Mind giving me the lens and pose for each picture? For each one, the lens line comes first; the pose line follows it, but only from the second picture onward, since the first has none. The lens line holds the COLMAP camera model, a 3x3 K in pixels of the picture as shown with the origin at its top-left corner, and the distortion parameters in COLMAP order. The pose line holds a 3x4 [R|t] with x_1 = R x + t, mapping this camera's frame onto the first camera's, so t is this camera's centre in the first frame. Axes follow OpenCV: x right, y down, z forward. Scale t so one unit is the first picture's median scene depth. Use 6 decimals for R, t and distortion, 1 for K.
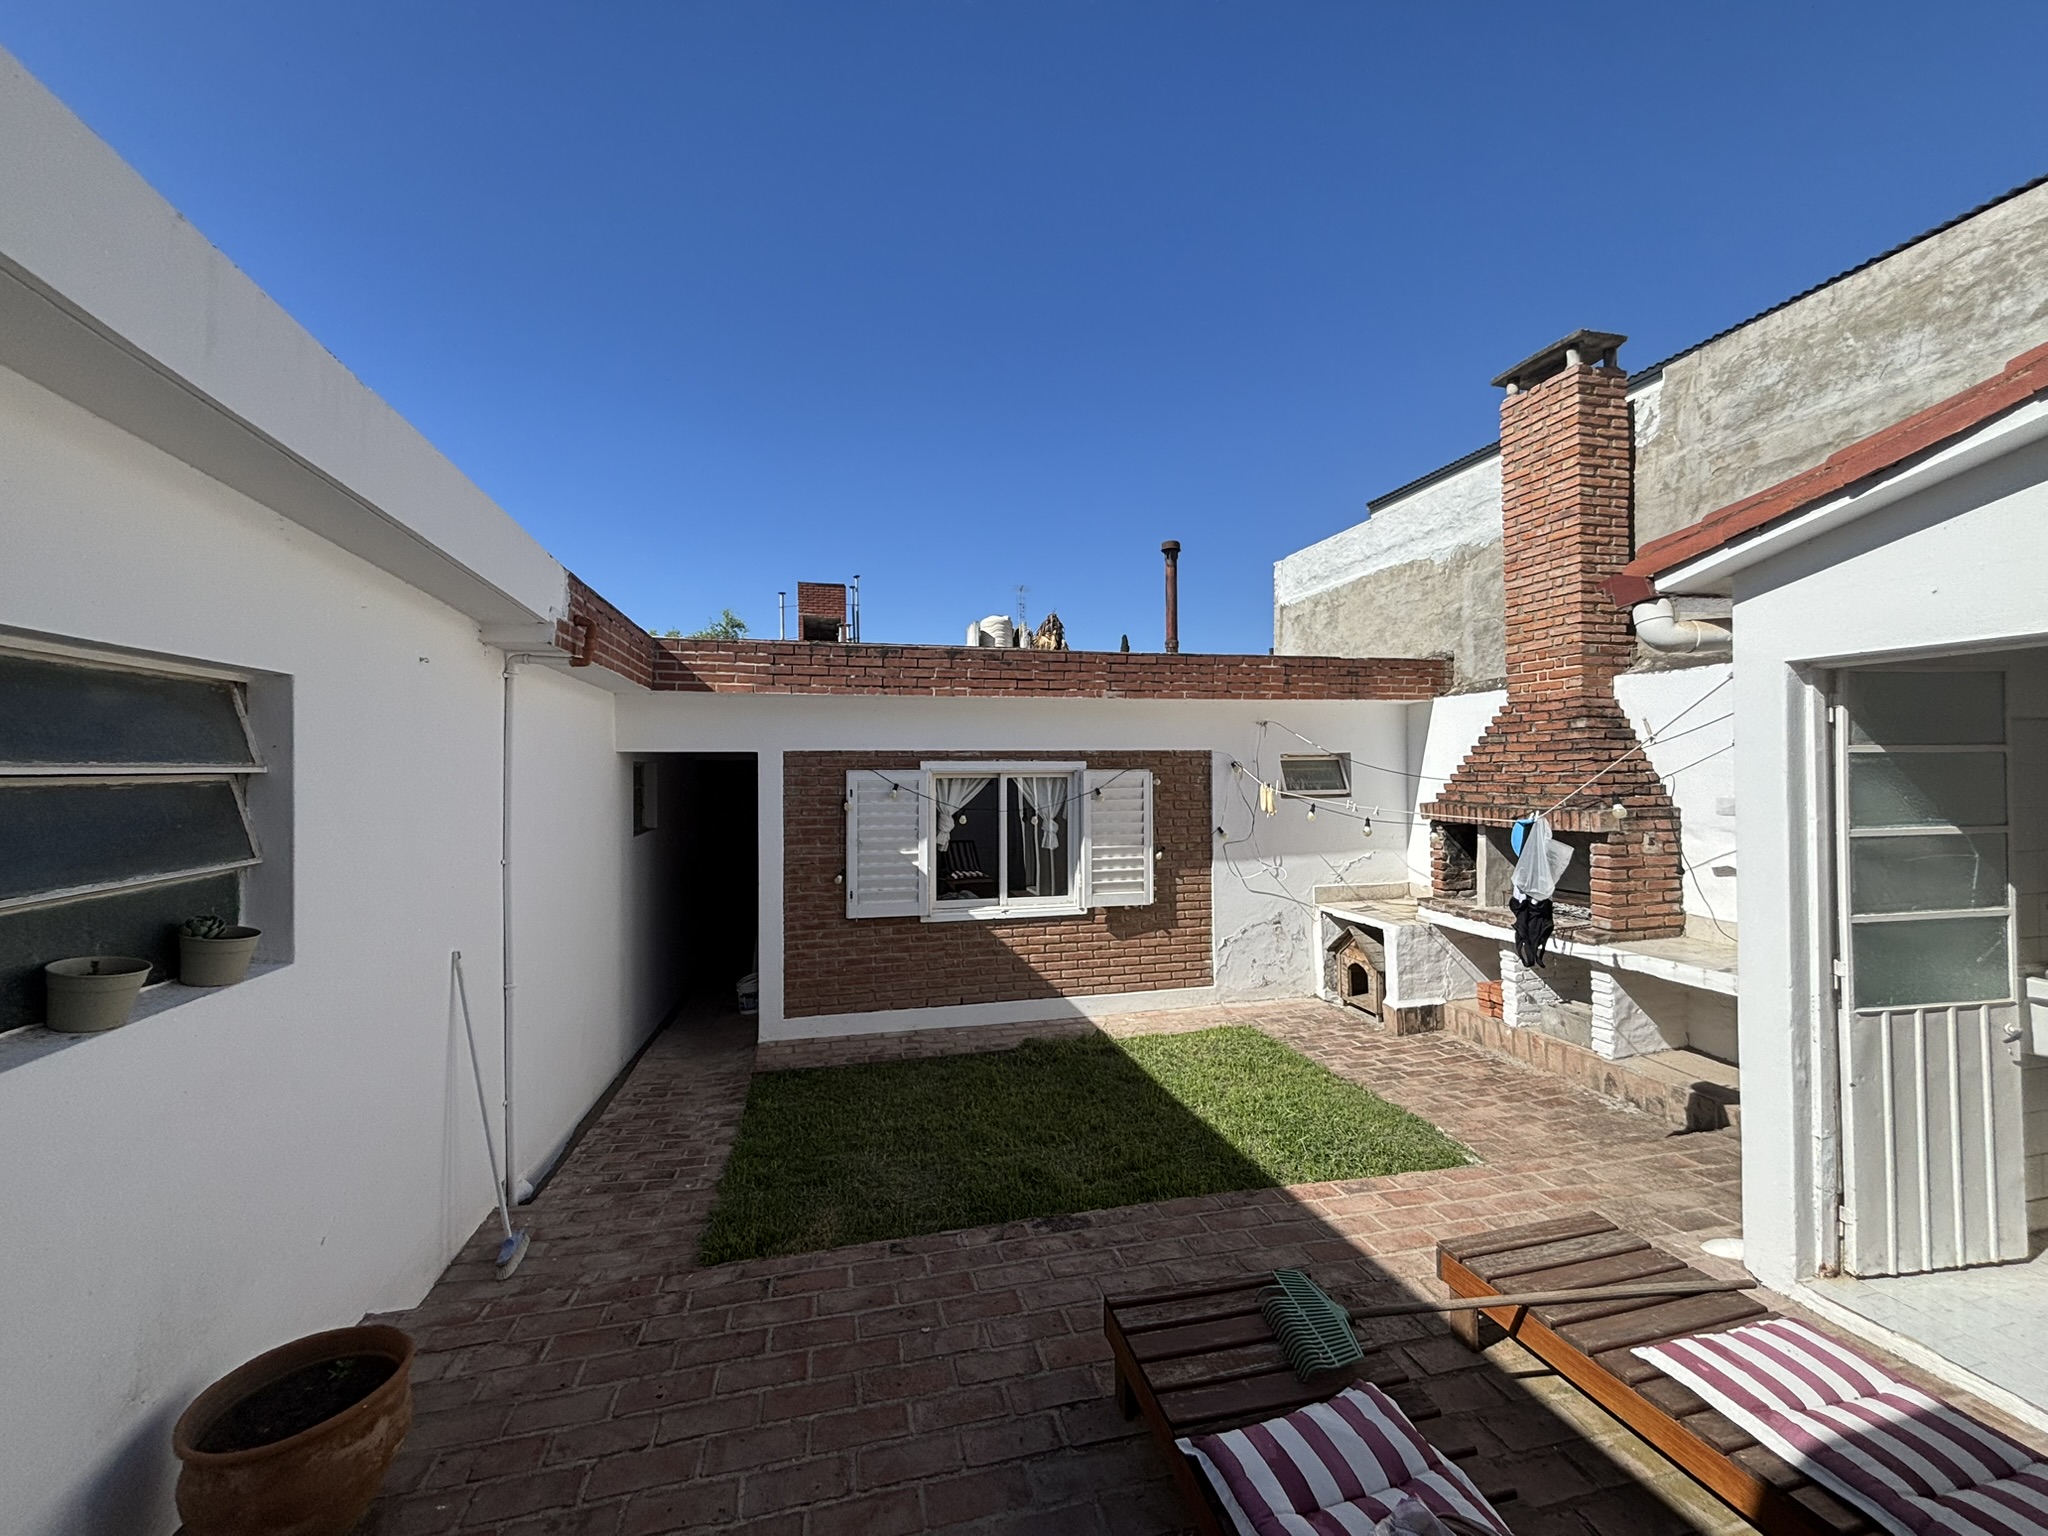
lens RADIAL K [[826.3, 0, 1019.3], [0, 826.3, 768.4], [0, 0, 1]] dist [-0.004456, -0.000597]
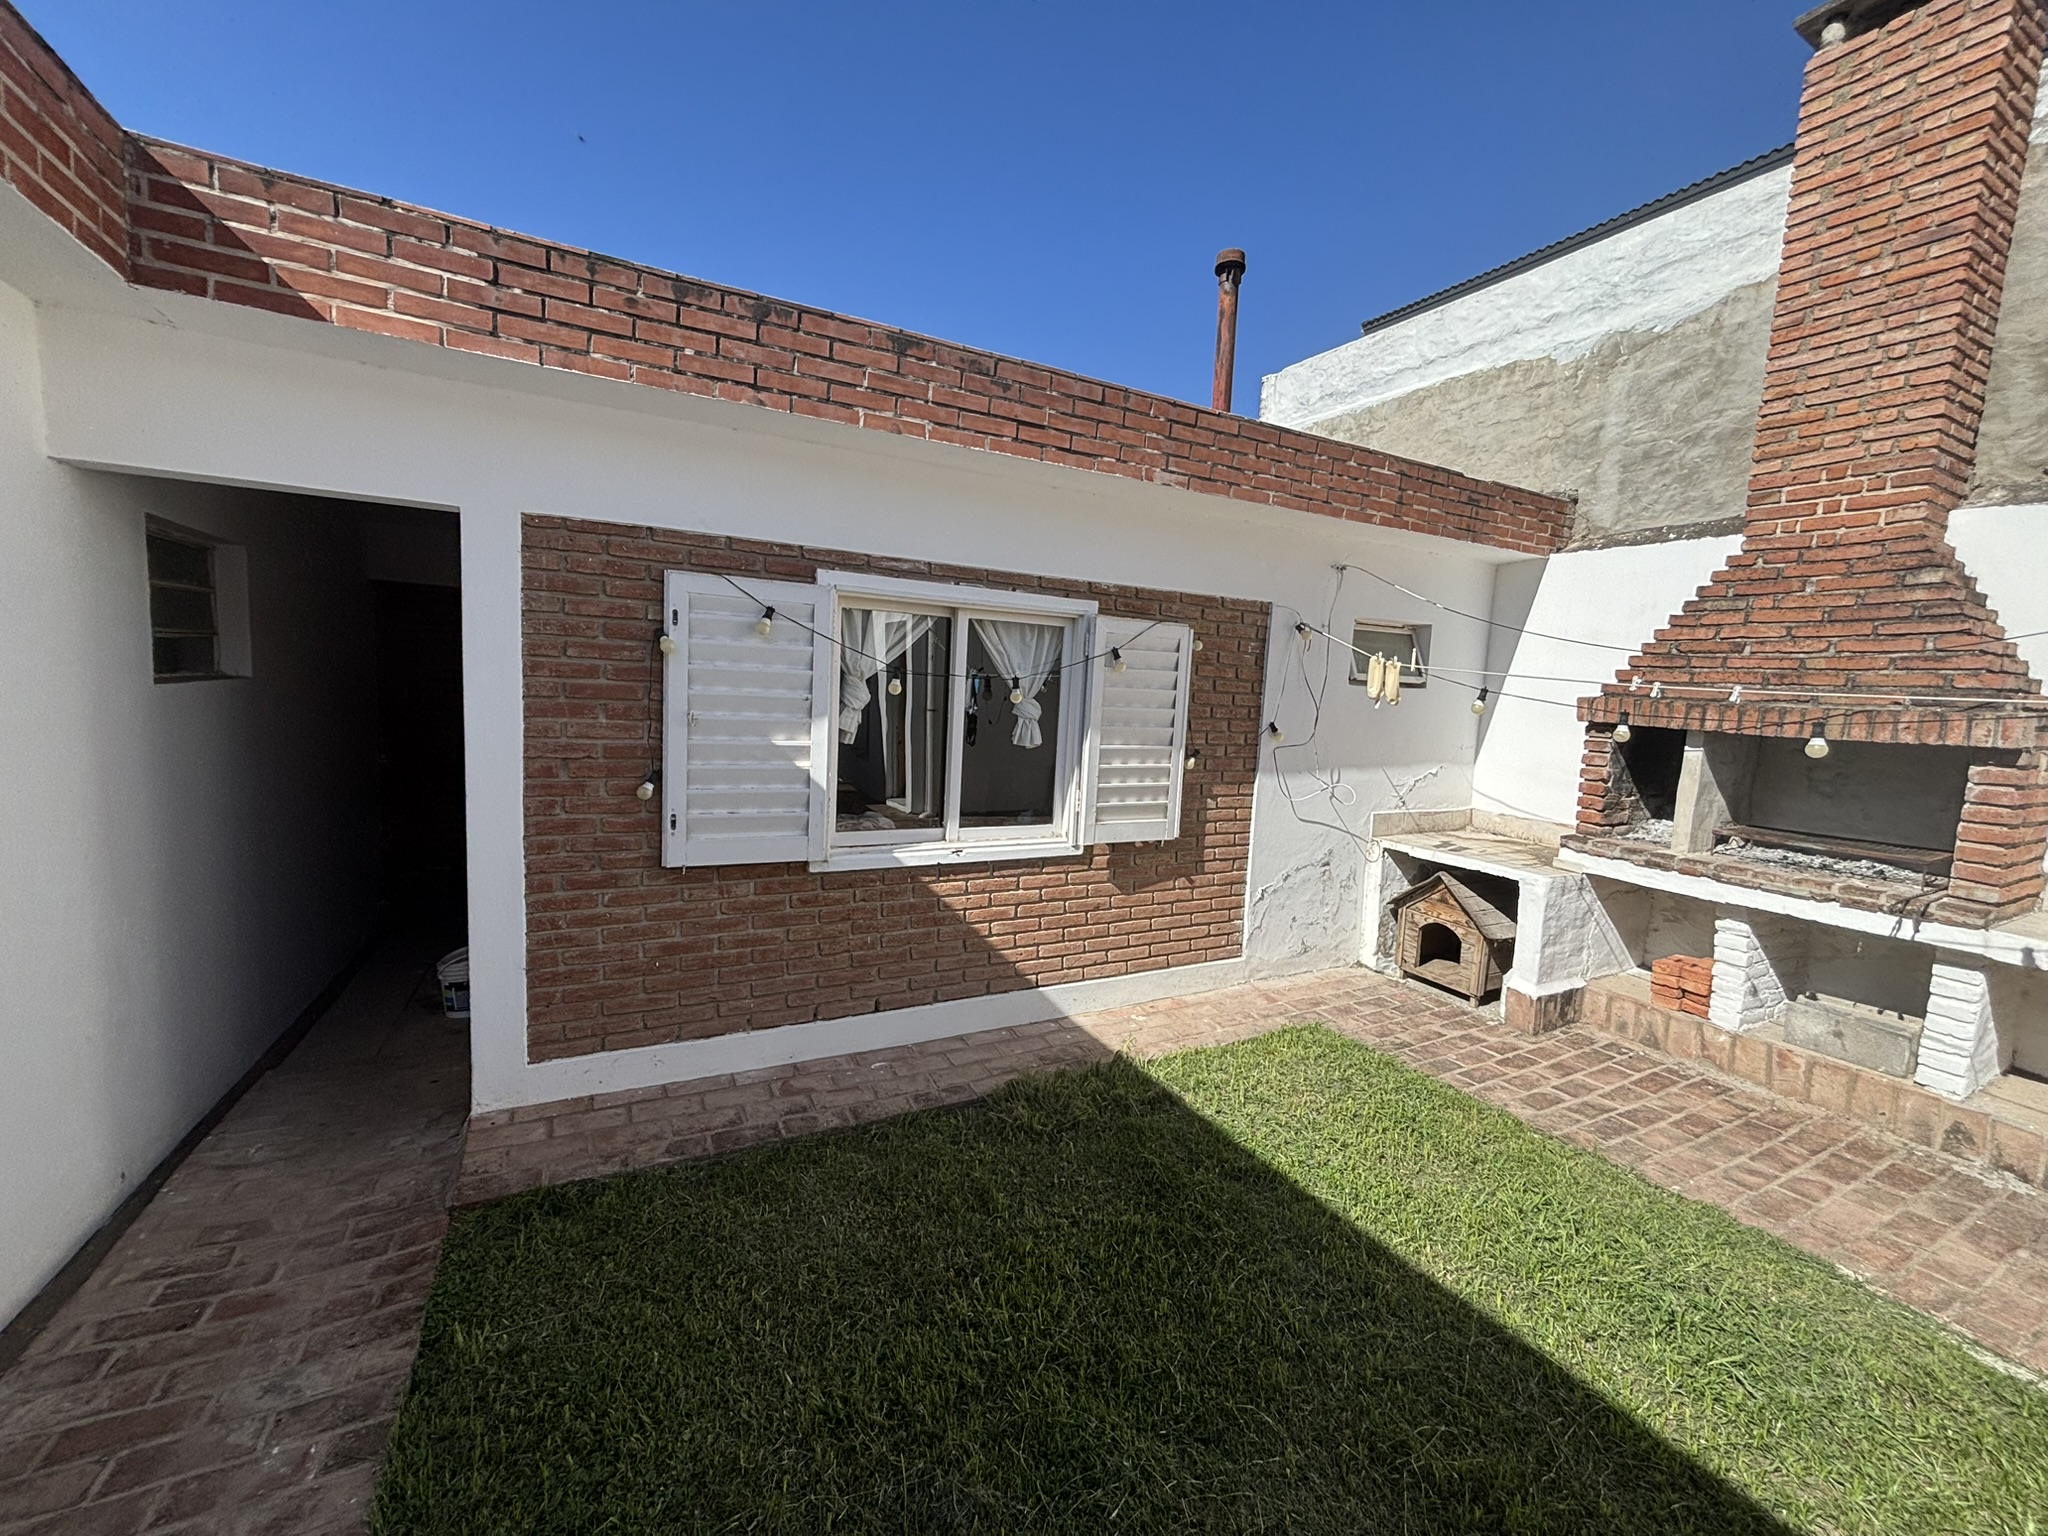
lens RADIAL K [[826.3, 0, 1022.6], [0, 826.3, 770.6], [0, 0, 1]] dist [-0.004456, -0.000597]
pose [[0.967626, 0.028447, 0.250782, -0.125022], [-0.057610, 0.992291, 0.109729, 0.054598], [-0.245727, -0.120624, 0.961805, 0.467056]]
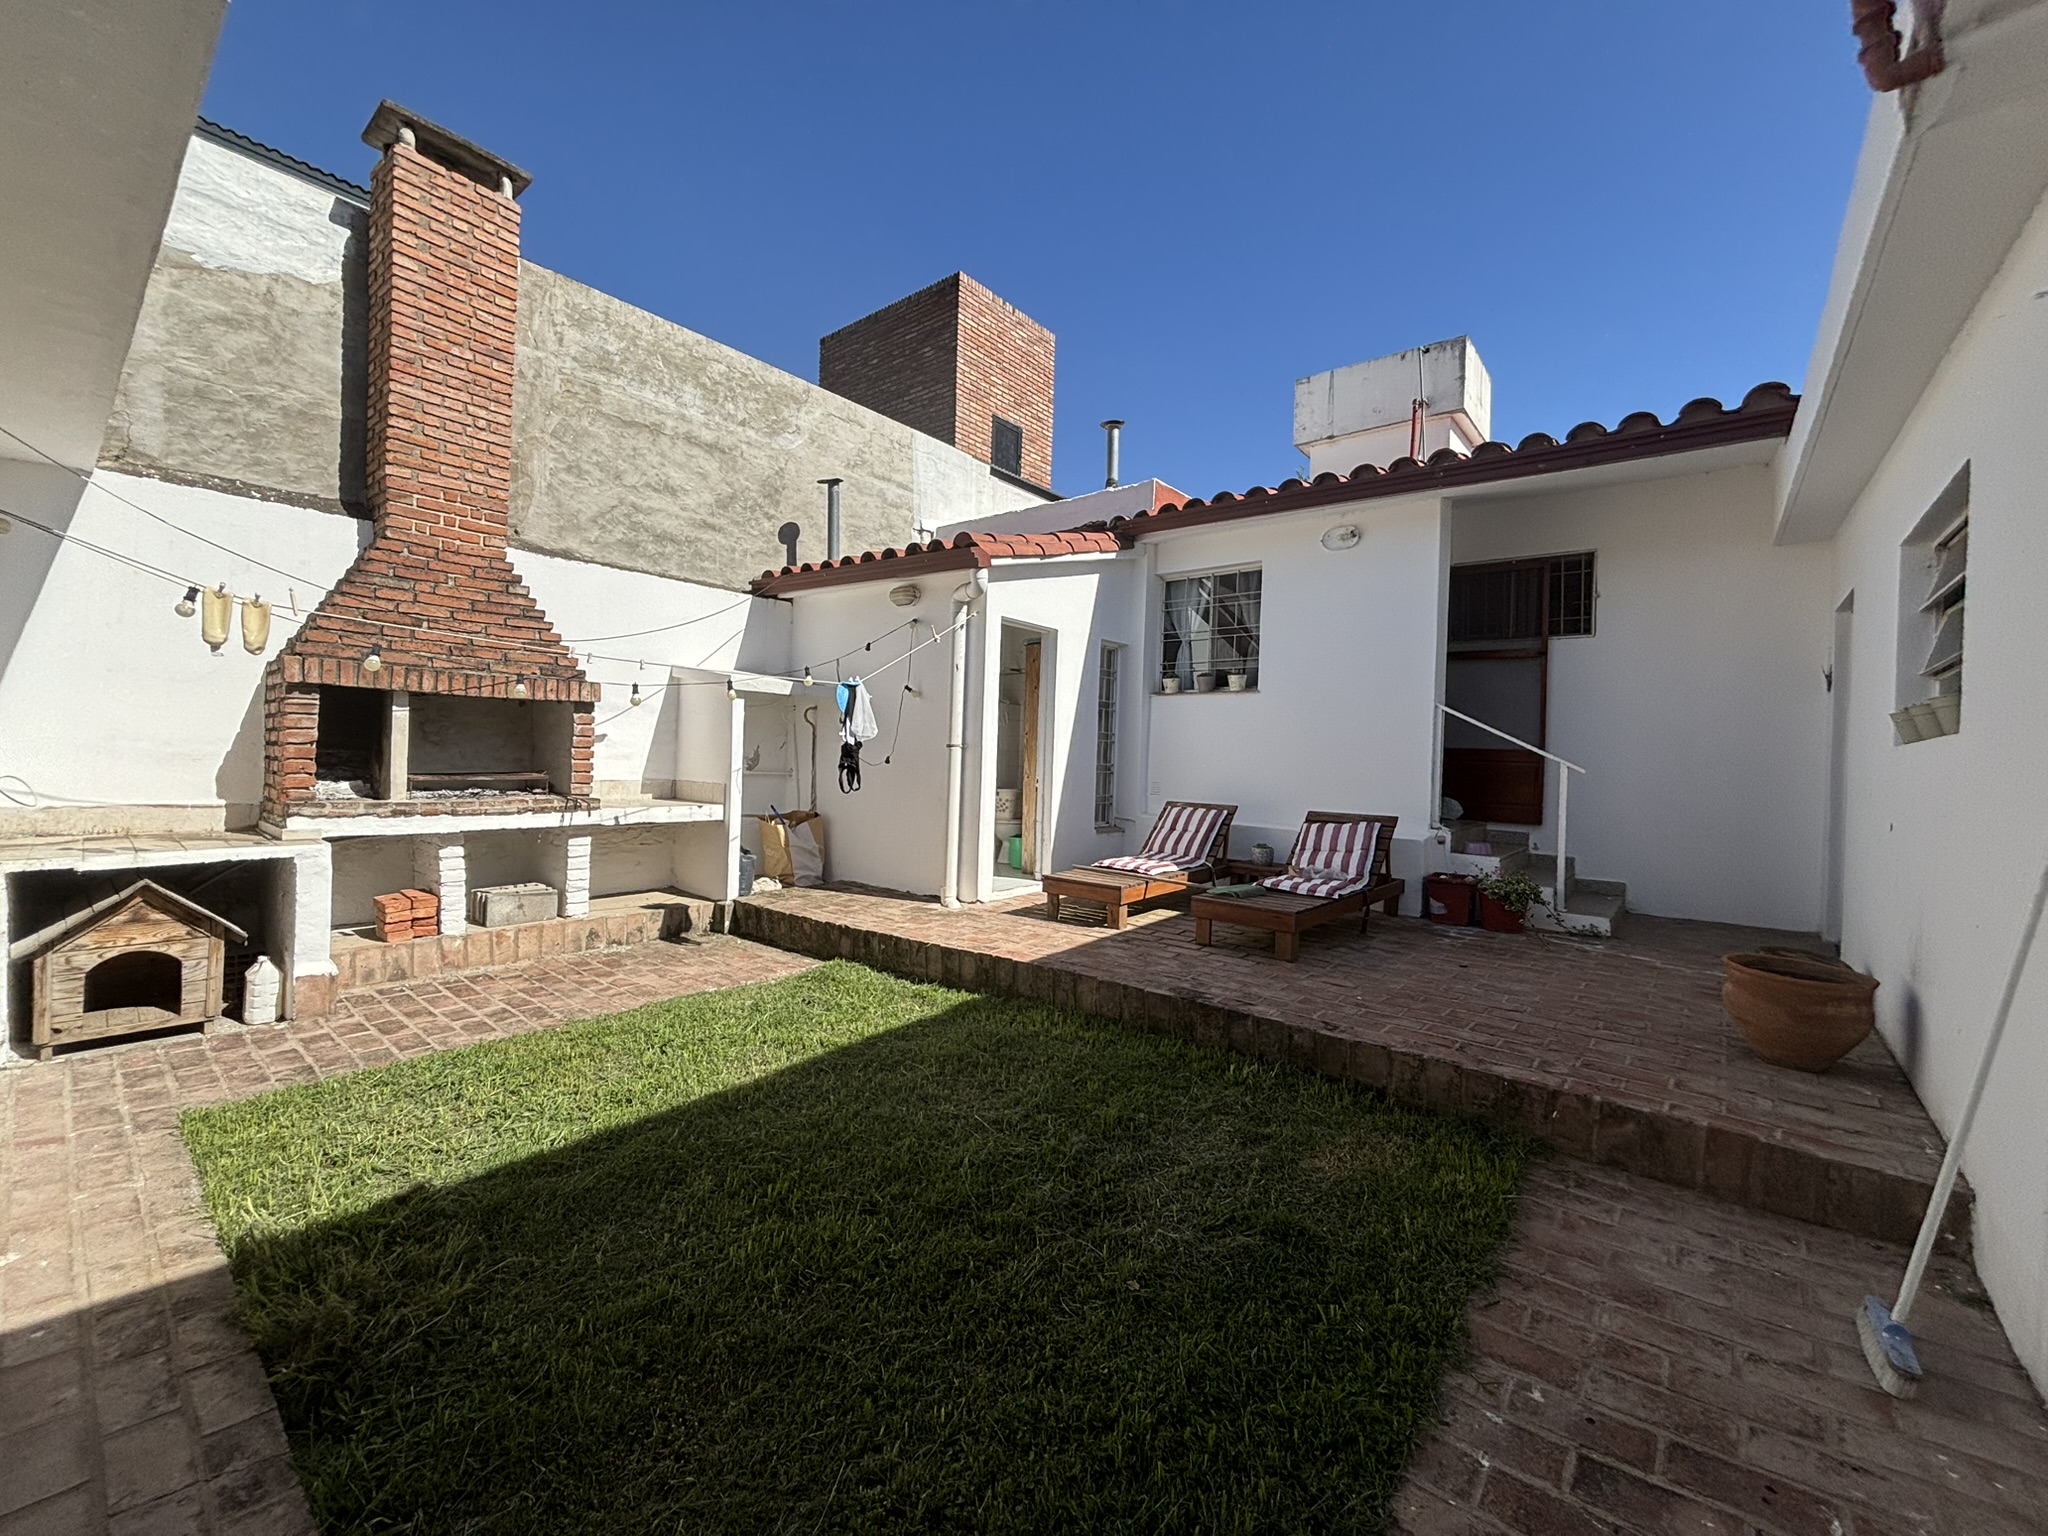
lens RADIAL K [[826.3, 0, 1018.7], [0, 826.3, 769.8], [0, 0, 1]] dist [-0.004456, -0.000597]
pose [[-0.597008, -0.020908, 0.801963, -0.367744], [-0.026276, 0.999634, 0.006501, 0.112853], [-0.801805, -0.017191, -0.597339, 0.944131]]
